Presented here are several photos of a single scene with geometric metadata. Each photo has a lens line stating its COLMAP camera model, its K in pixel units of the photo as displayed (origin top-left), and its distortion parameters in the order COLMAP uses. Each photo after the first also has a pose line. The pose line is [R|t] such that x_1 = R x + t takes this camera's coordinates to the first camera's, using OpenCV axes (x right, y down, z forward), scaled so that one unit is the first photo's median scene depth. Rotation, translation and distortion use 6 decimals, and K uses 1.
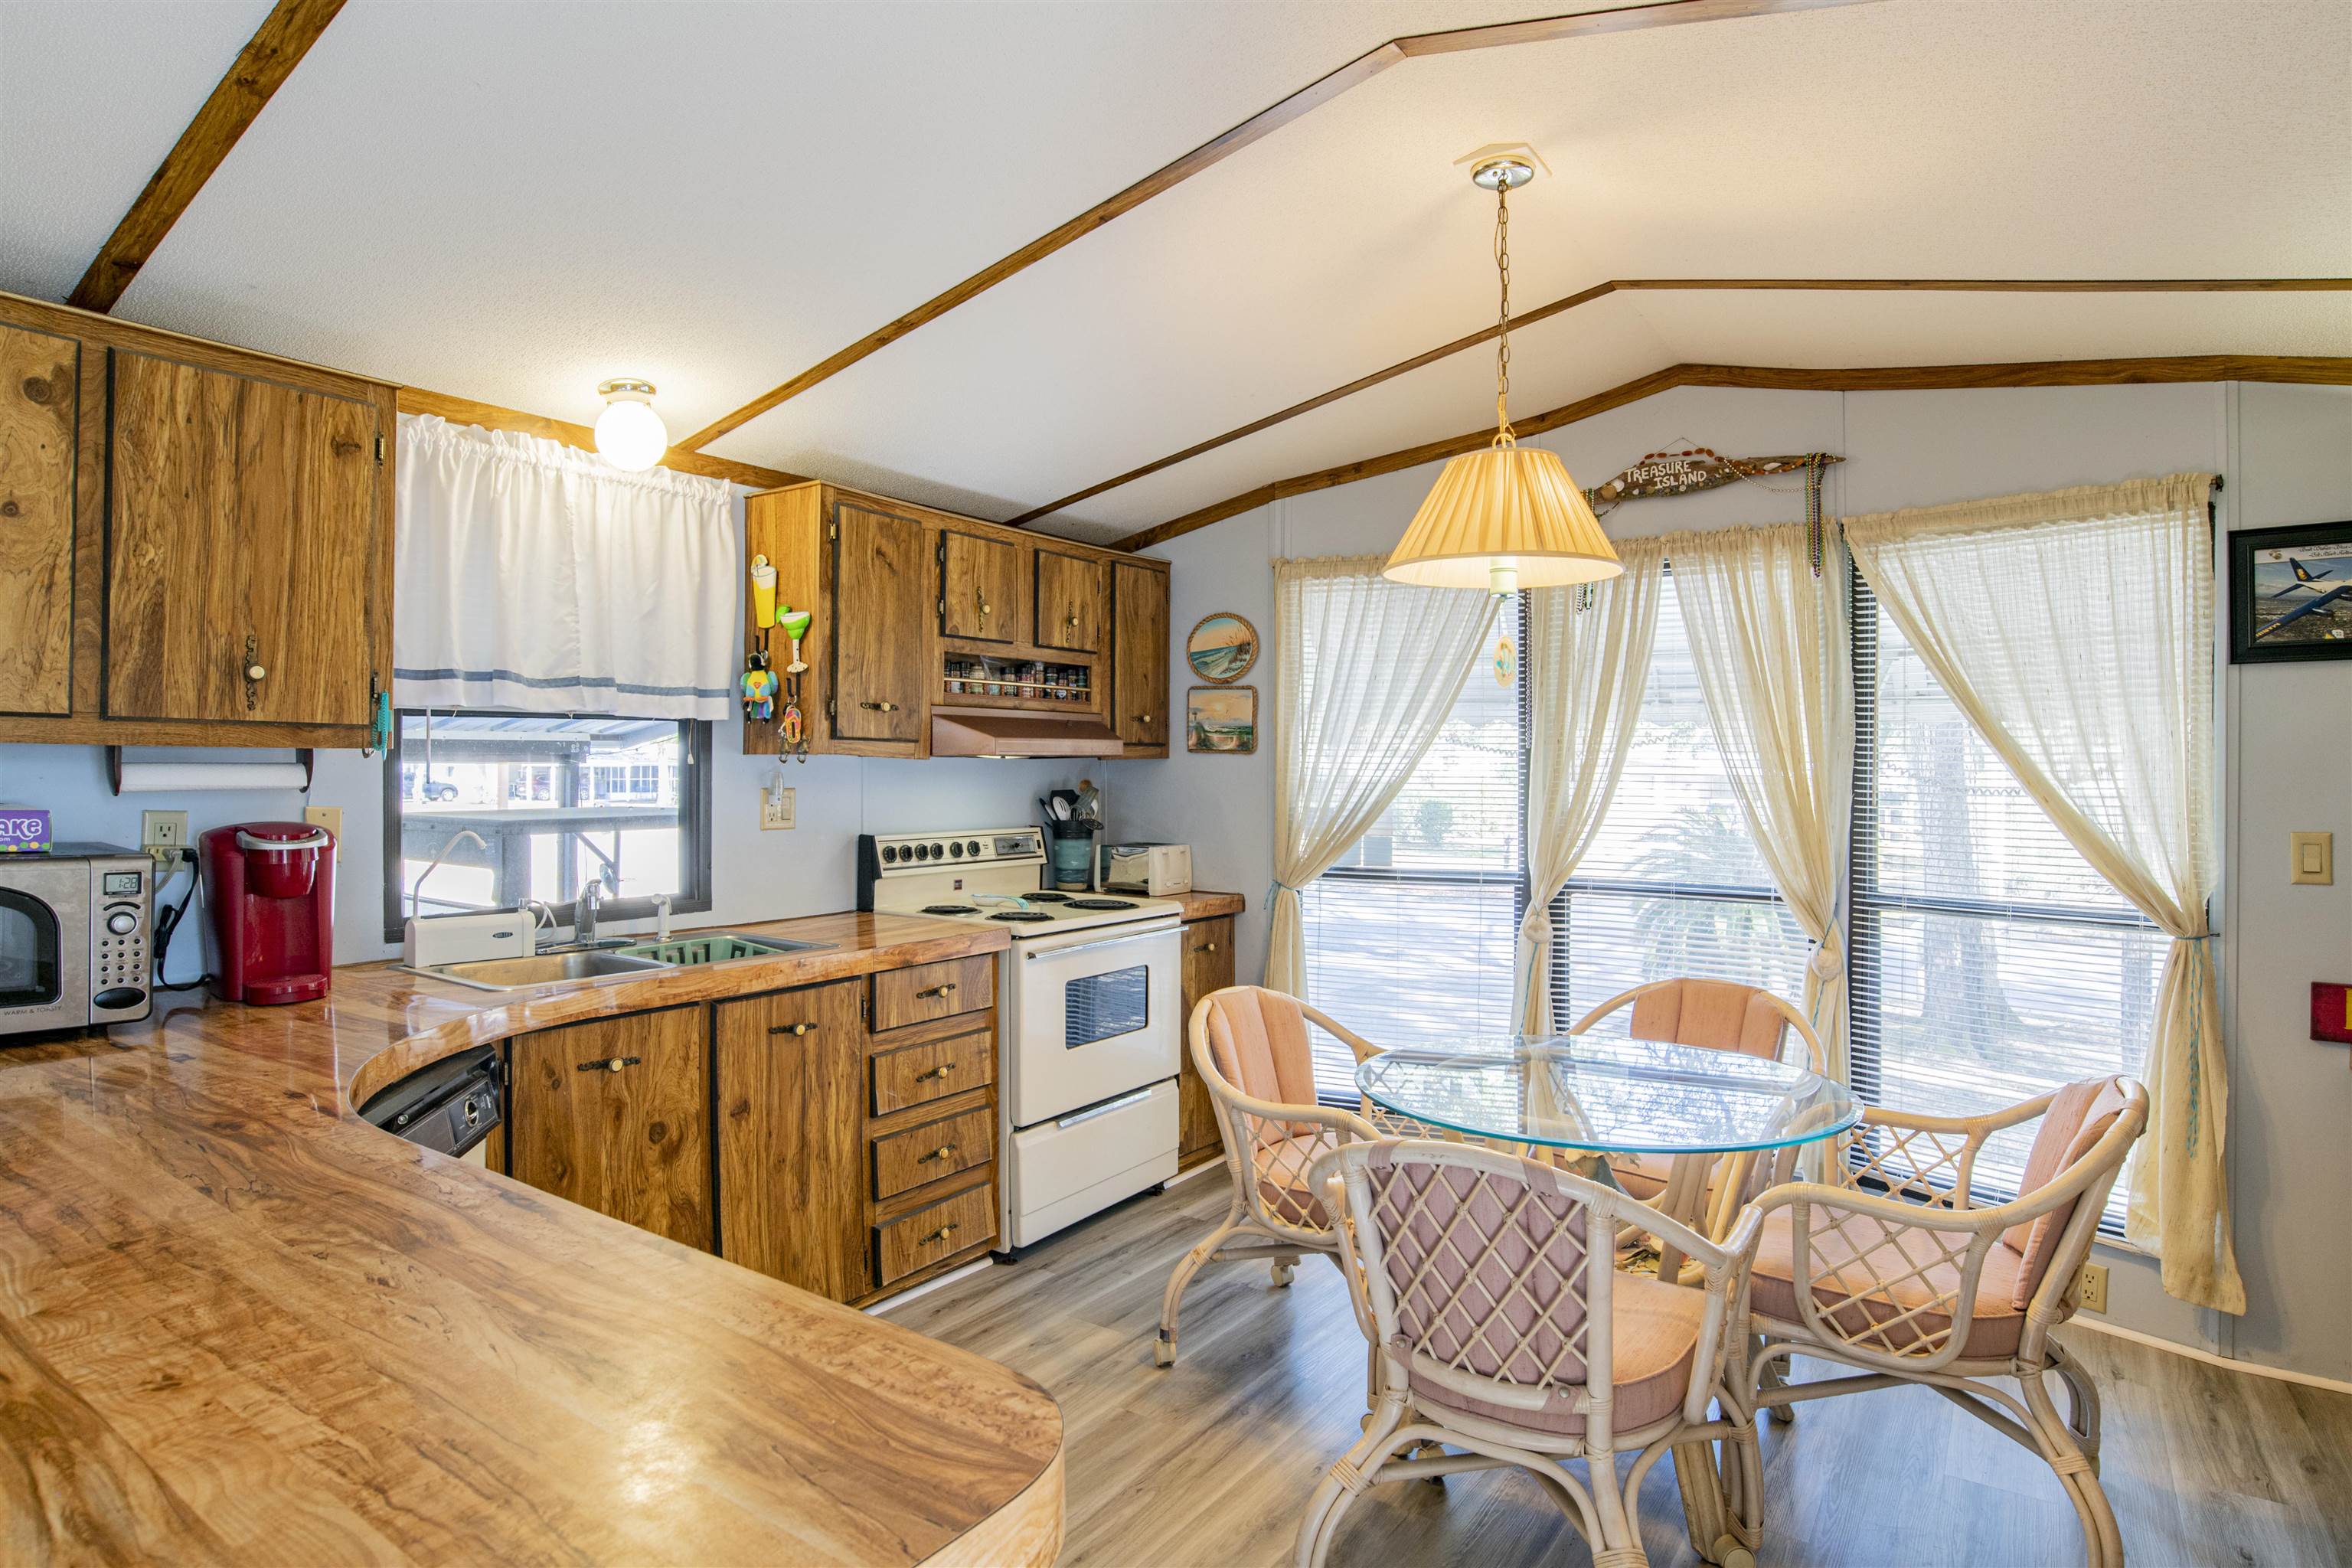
lens RADIAL K [[1247.3, 0, 1175.5], [0, 1247.3, 781.3], [0, 0, 1]] dist [-0.028950, 0.000417]
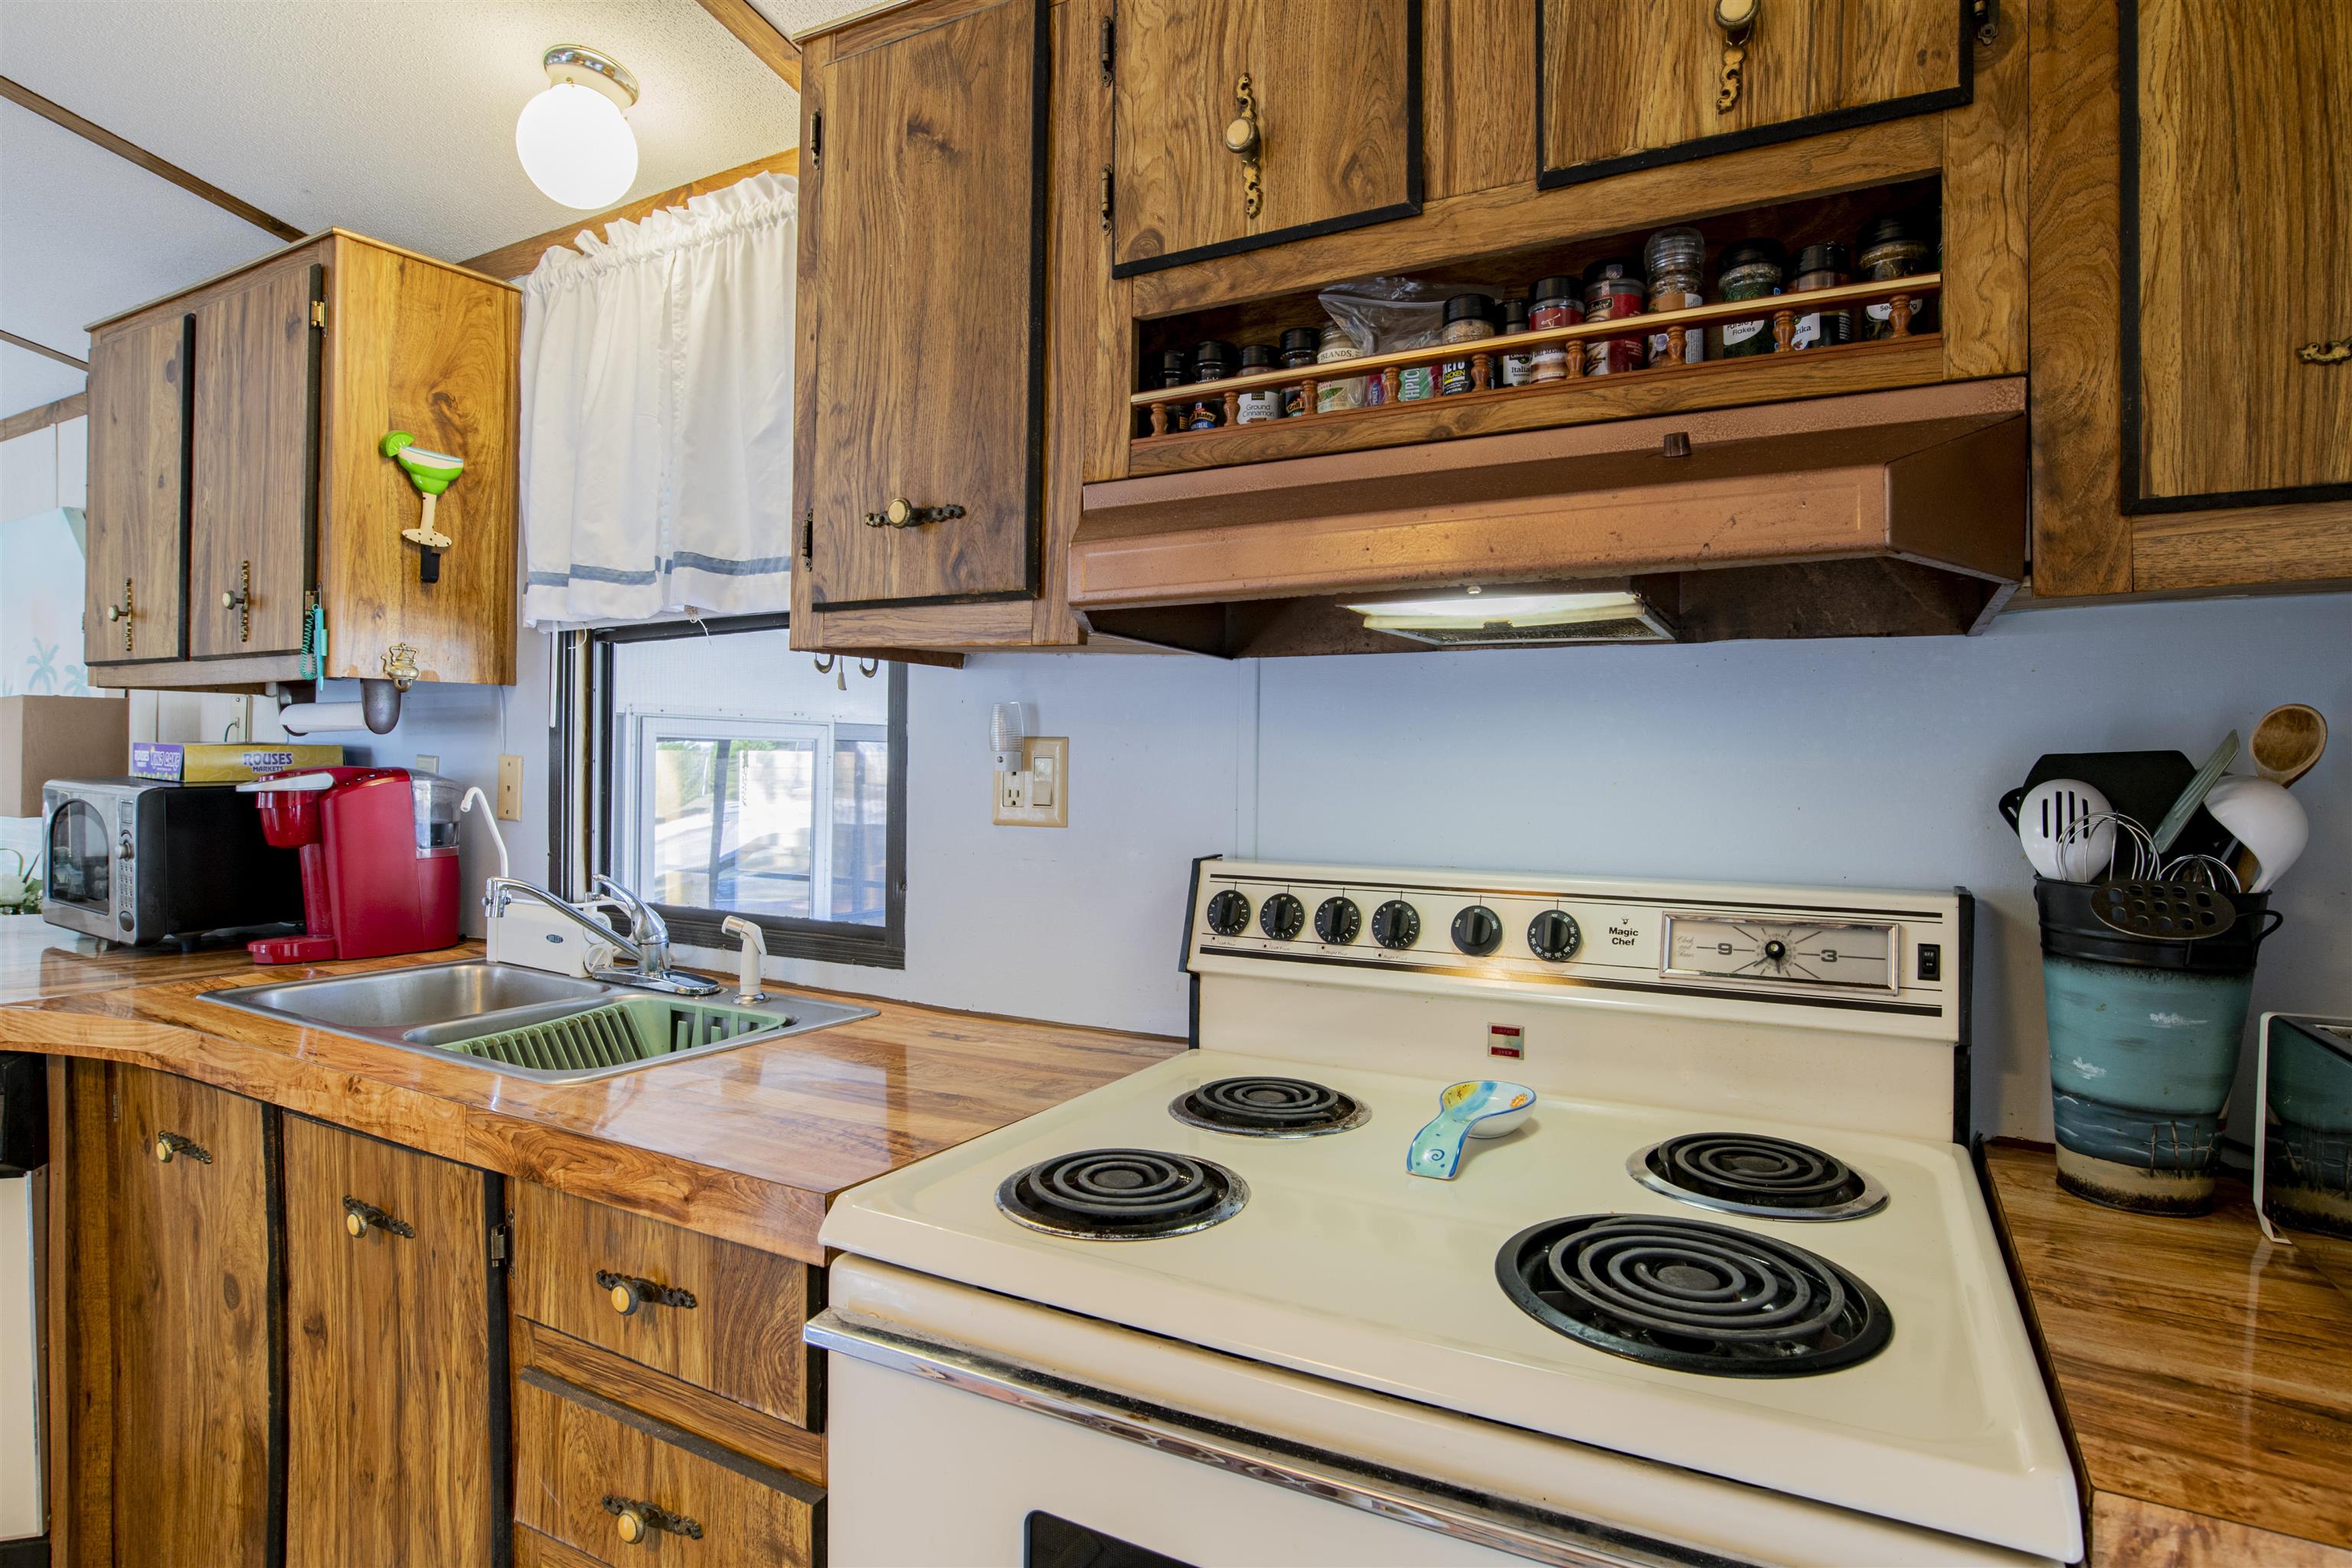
lens RADIAL K [[1247.3, 0, 1175.8], [0, 1247.3, 777.2], [0, 0, 1]] dist [-0.028950, 0.000417]
pose [[0.105307, 0.003284, -0.994434, 0.156555], [-0.020593, 0.999787, 0.001121, 0.019250], [0.994226, 0.020361, 0.105353, 1.022402]]
